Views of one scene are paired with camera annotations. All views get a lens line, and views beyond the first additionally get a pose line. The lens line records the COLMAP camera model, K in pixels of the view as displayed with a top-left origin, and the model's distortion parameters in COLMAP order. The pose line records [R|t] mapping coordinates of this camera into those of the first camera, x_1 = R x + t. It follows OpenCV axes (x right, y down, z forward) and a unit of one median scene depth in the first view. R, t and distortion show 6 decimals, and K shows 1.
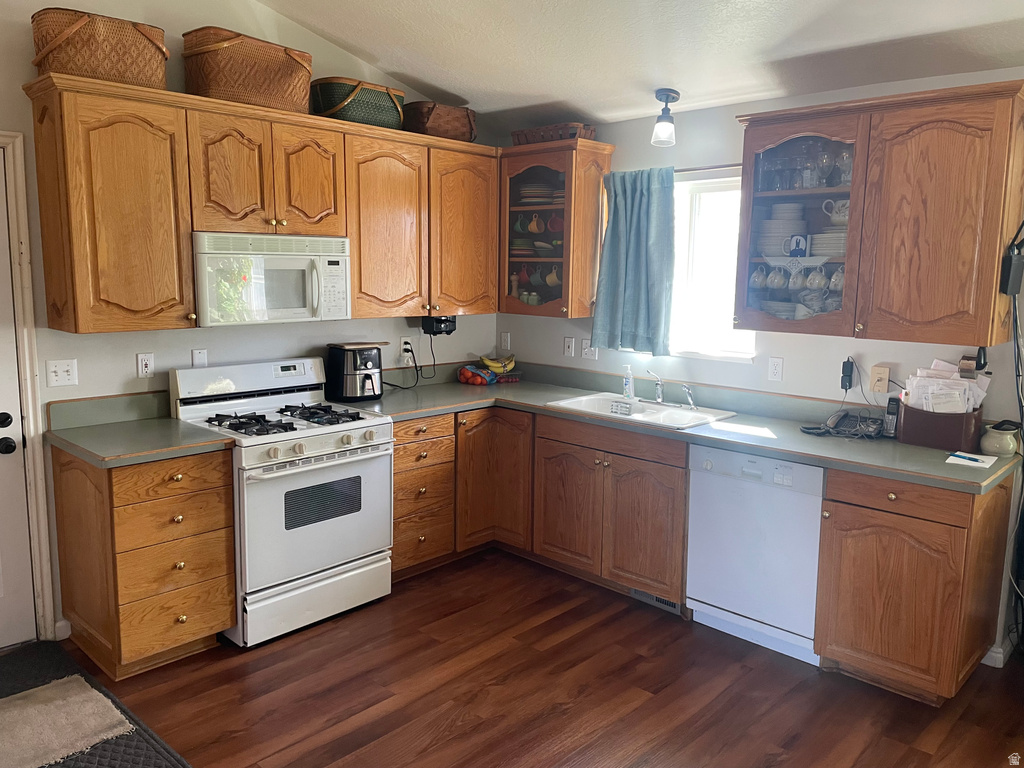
lens RADIAL K [[775.1, 0, 511.8], [0, 775.1, 374.0], [0, 0, 1]] dist [0.099052, -0.130709]
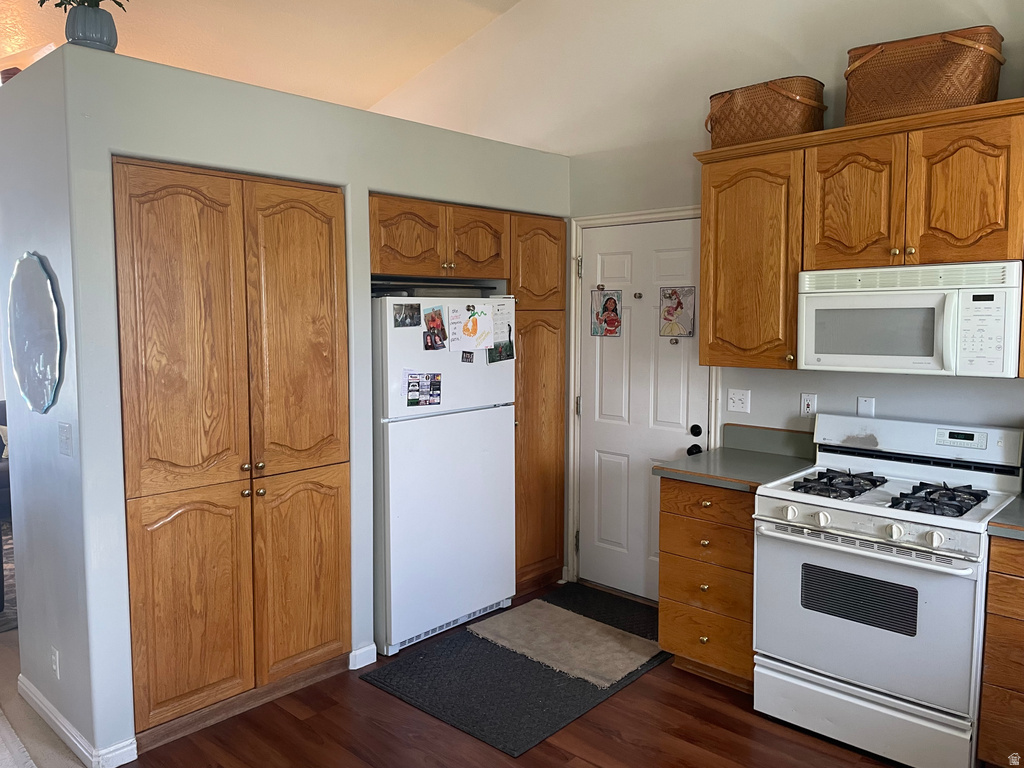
lens RADIAL K [[775.1, 0, 511.8], [0, 775.1, 374.0], [0, 0, 1]] dist [0.099052, -0.130709]
pose [[0.007627, 0.067765, -0.997672, 0.551580], [-0.132345, 0.988993, 0.066164, -0.069584], [0.991174, 0.131533, 0.016512, 0.620800]]
